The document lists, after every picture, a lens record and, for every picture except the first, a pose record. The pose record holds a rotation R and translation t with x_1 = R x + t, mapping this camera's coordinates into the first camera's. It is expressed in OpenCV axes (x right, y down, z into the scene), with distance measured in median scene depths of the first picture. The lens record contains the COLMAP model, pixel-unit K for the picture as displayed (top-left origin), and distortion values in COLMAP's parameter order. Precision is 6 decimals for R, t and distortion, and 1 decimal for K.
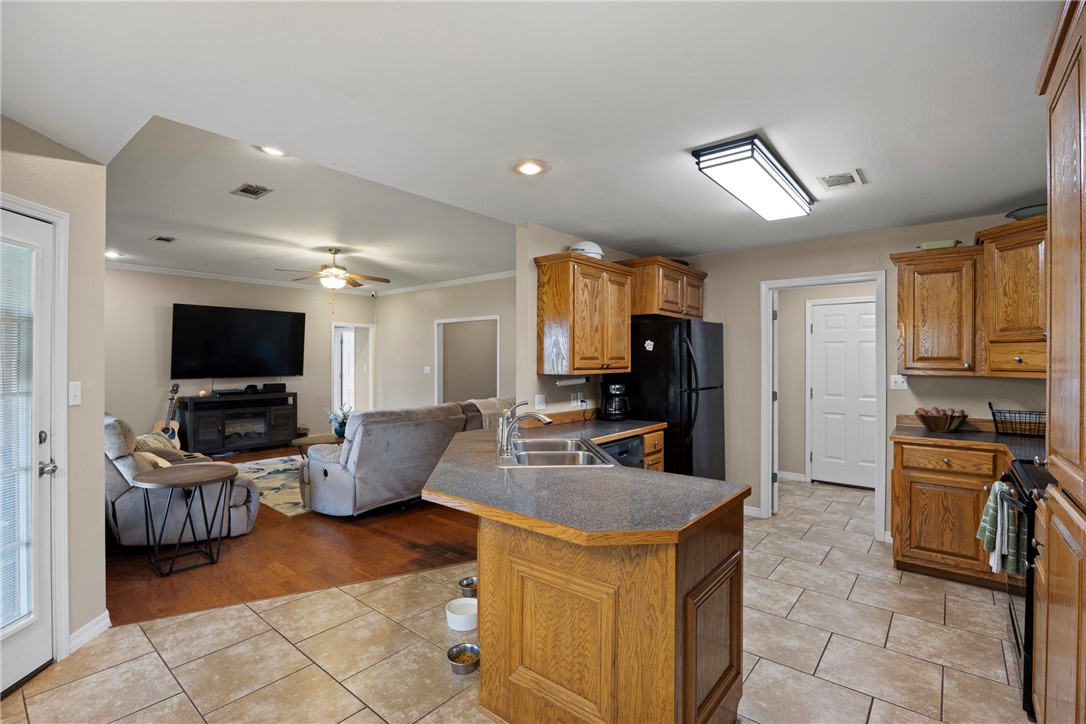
lens RADIAL K [[493.9, 0, 549.5], [0, 493.9, 353.4], [0, 0, 1]] dist [-0.013827, 0.000453]
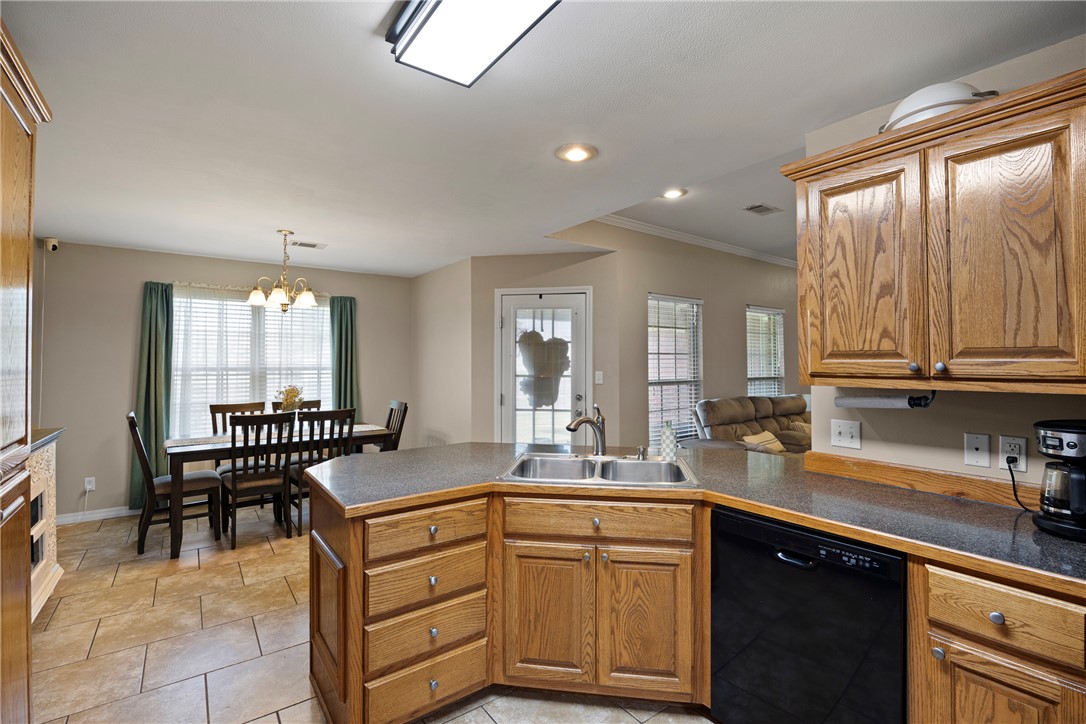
lens RADIAL K [[493.9, 0, 549.5], [0, 493.9, 353.4], [0, 0, 1]] dist [-0.013827, 0.000453]
pose [[-0.247843, -0.016988, -0.968651, 0.845713], [0.013033, 0.999697, -0.020867, 0.020797], [0.968713, -0.017796, -0.247547, 1.138771]]
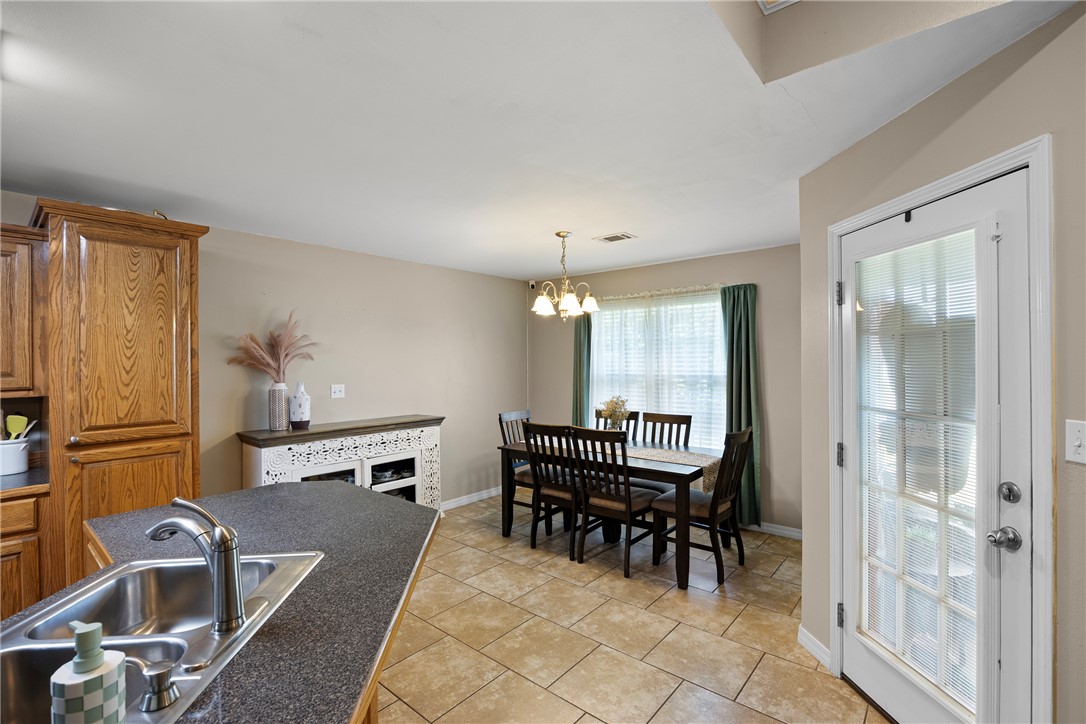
lens RADIAL K [[481.3, 0, 553.1], [0, 481.3, 370.0], [0, 0, 1]] dist [-0.011096, 0.000089]
pose [[-0.999986, 0.001827, 0.005013, -0.332247], [0.001837, 0.999996, 0.001935, -0.001005], [-0.005009, 0.001945, -0.999986, 1.350206]]
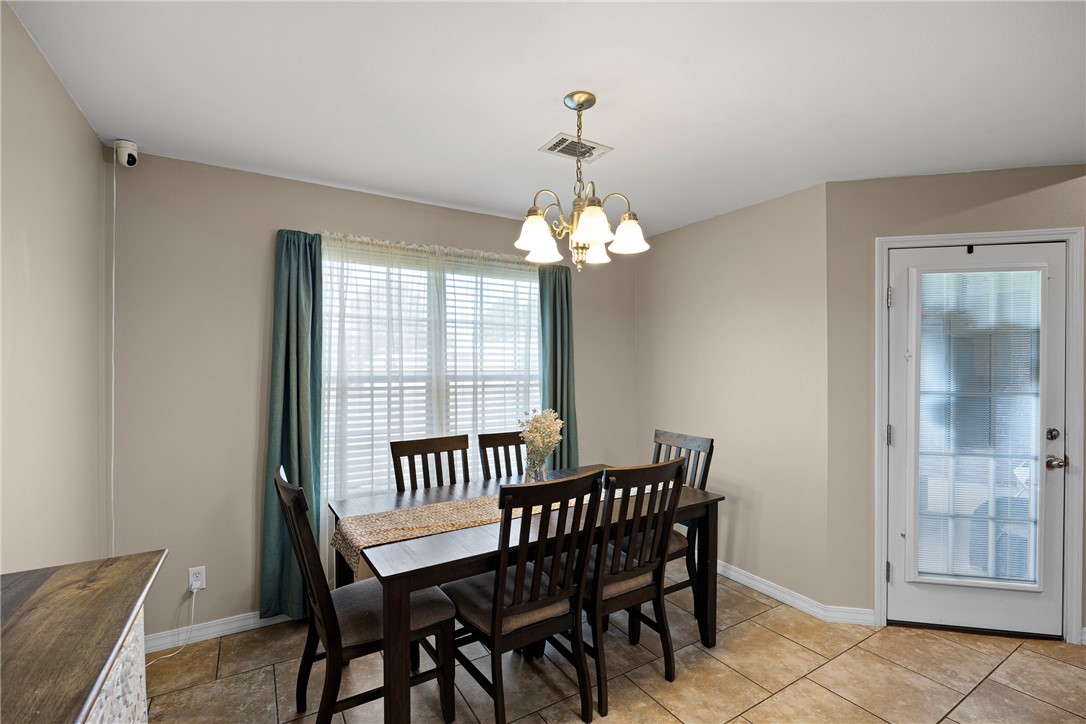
lens RADIAL K [[481.3, 0, 553.1], [0, 481.3, 370.0], [0, 0, 1]] dist [-0.011096, 0.000089]
pose [[-0.322912, 0.005116, -0.946415, 0.301581], [0.011423, 0.999934, 0.001508, 0.007220], [0.946360, -0.010324, -0.322949, 0.212642]]
